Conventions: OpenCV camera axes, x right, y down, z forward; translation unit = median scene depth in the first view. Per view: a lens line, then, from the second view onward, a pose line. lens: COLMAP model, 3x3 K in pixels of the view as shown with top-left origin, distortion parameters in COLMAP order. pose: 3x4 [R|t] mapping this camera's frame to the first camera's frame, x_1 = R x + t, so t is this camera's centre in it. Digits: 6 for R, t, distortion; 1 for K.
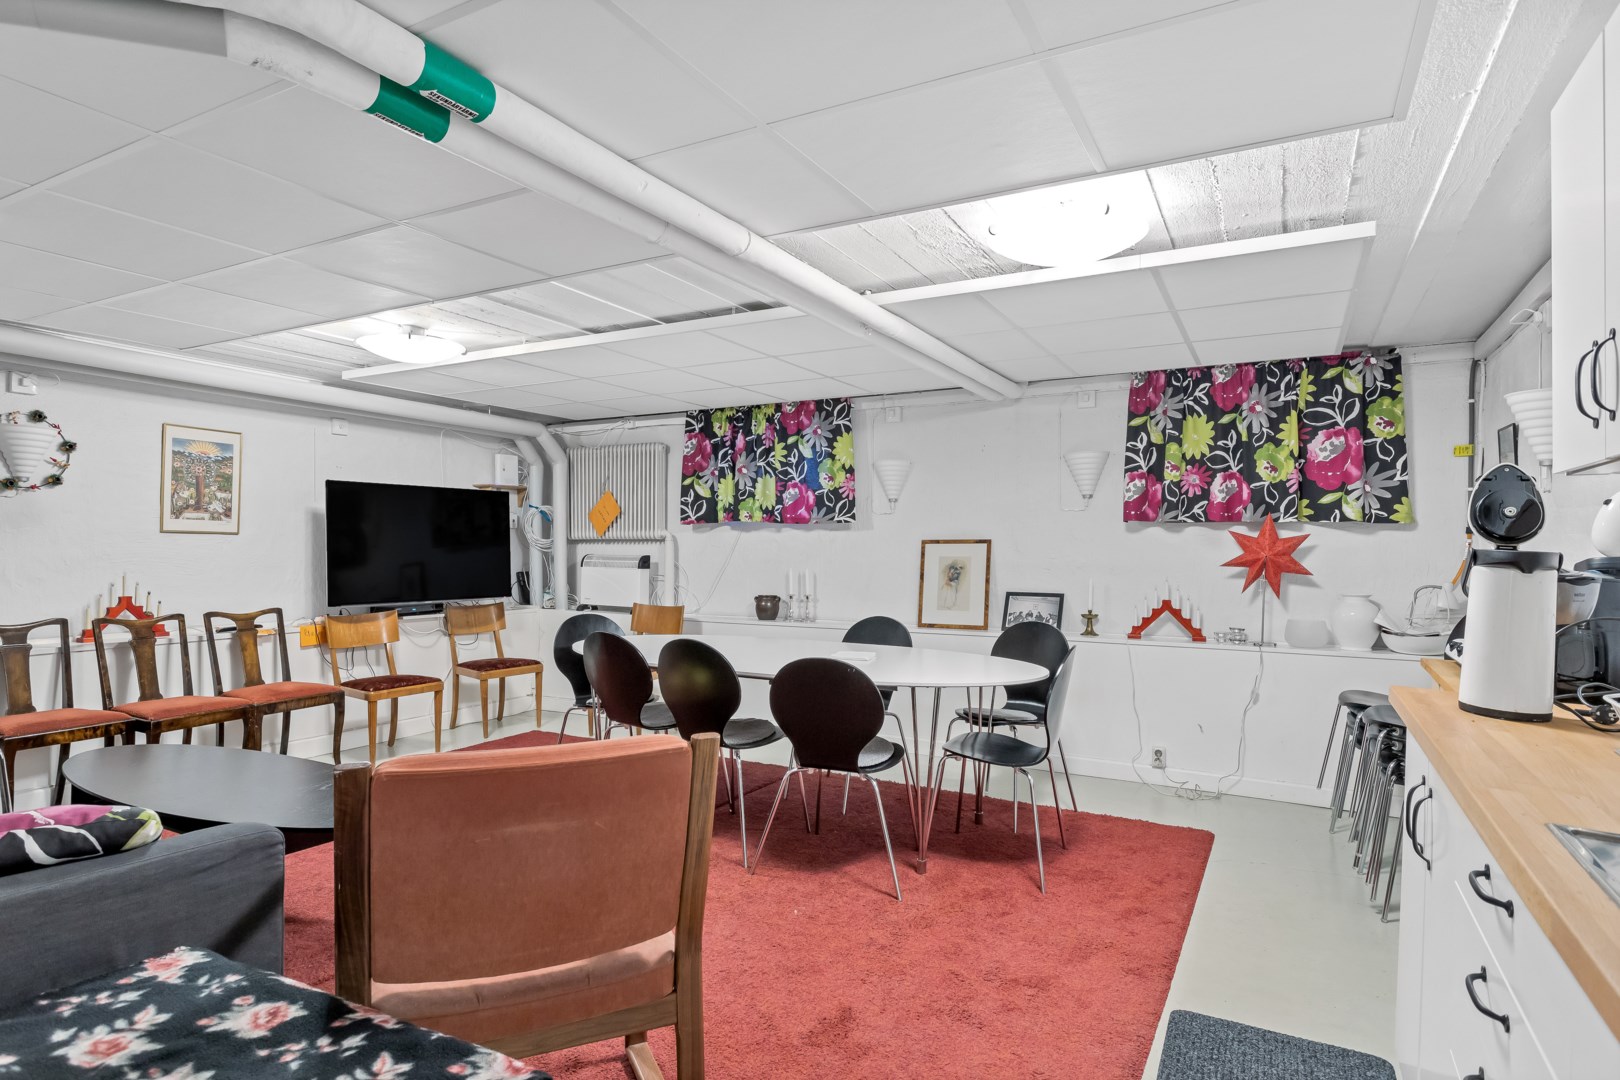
lens RADIAL K [[885.7, 0, 810.0], [0, 885.7, 540.0], [0, 0, 1]] dist [-0.000290, 0.000073]
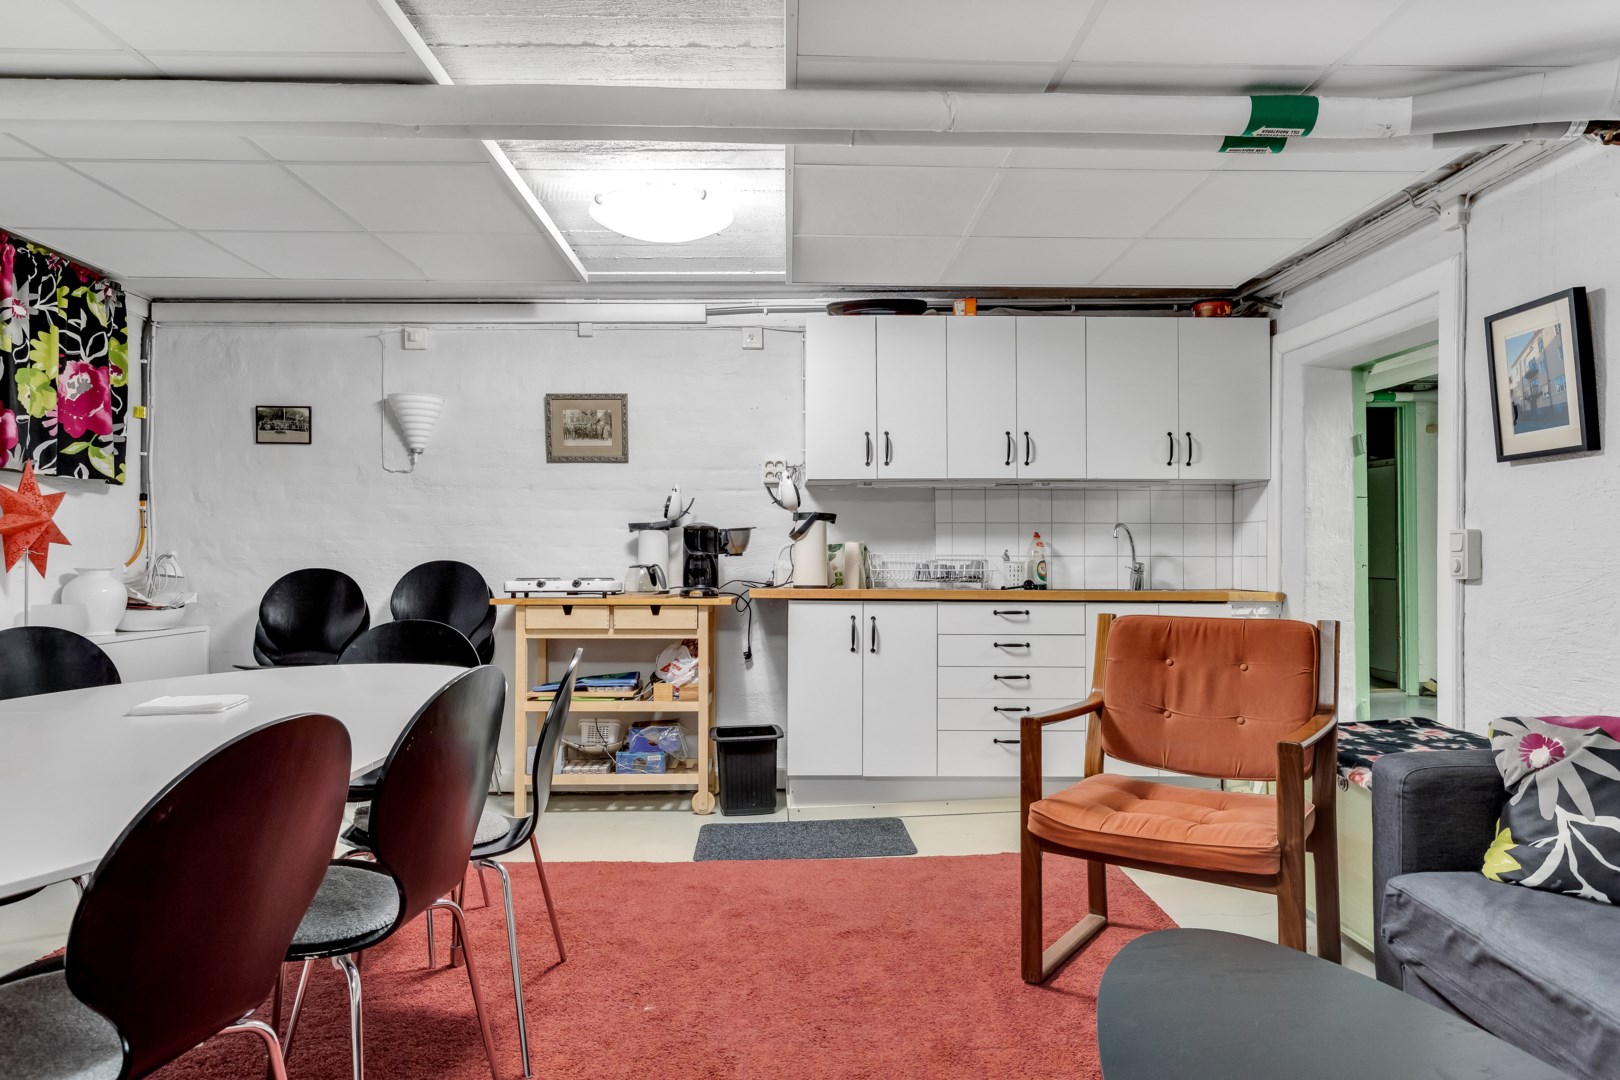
lens RADIAL K [[989.6, 0, 810.0], [0, 989.6, 540.0], [0, 0, 1]] dist [0.000020, 0.000285]
pose [[-0.492433, 0.008781, 0.870306, -0.437907], [-0.002097, 0.999934, -0.011275, 0.037753], [-0.870348, -0.007377, -0.492382, 0.743178]]
